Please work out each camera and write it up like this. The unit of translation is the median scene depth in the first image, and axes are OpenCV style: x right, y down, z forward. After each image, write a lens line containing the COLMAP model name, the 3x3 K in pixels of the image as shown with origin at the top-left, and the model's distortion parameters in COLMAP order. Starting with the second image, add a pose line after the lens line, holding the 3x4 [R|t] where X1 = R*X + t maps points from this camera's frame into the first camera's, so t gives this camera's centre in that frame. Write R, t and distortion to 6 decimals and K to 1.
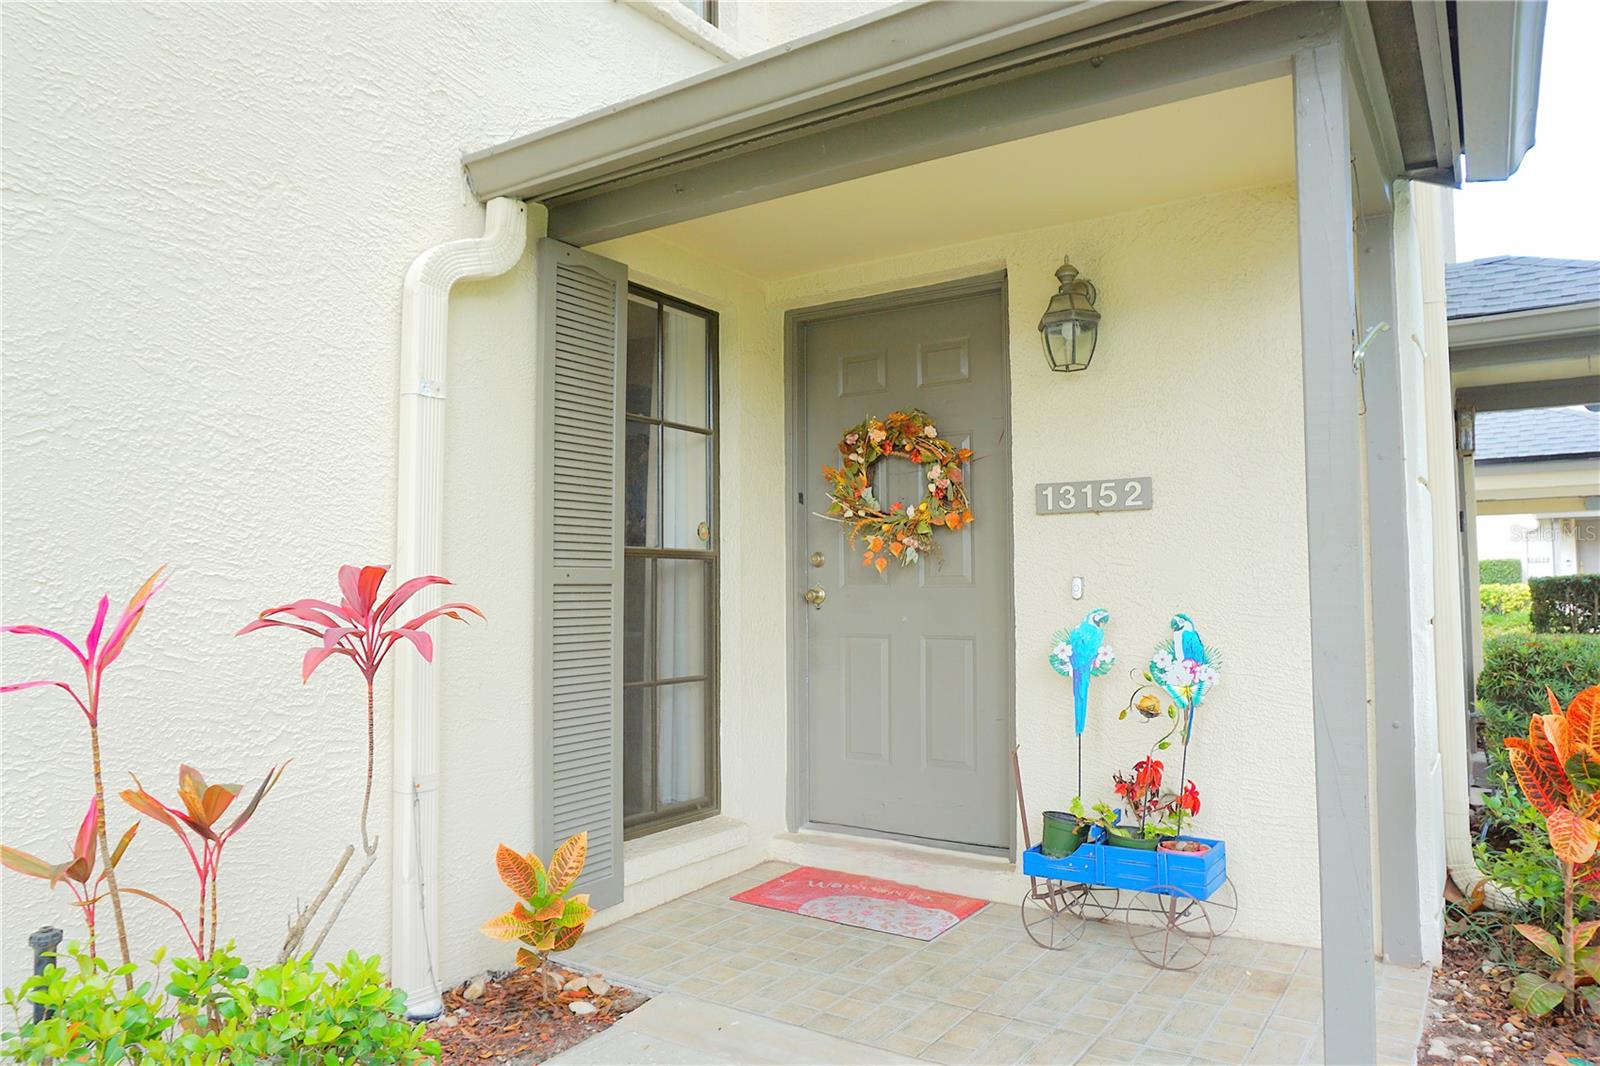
lens RADIAL K [[1068.4, 0, 790.8], [0, 1068.4, 533.4], [0, 0, 1]] dist [-0.064387, 0.039953]
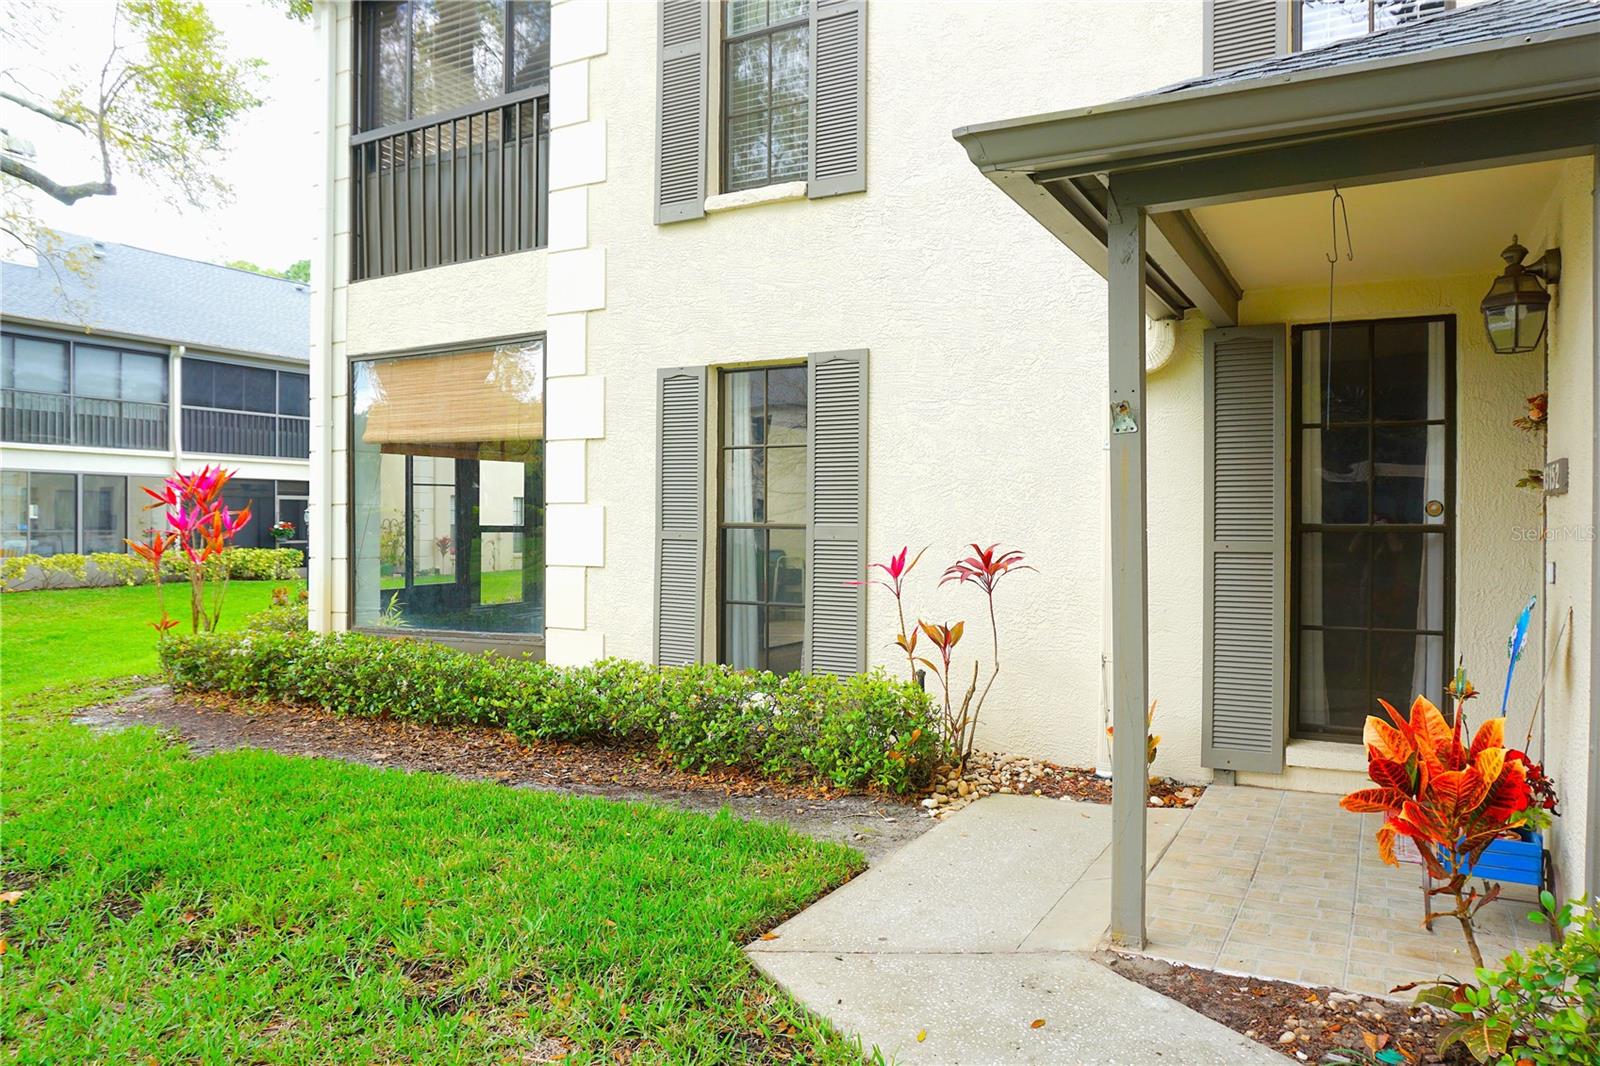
lens RADIAL K [[1068.4, 0, 802.6], [0, 1068.4, 531.1], [0, 0, 1]] dist [-0.064387, 0.039953]
pose [[0.099264, 0.017530, -0.994907, 1.383595], [0.047359, 0.998629, 0.022321, -0.050102], [0.993934, -0.049333, 0.098297, 0.272902]]
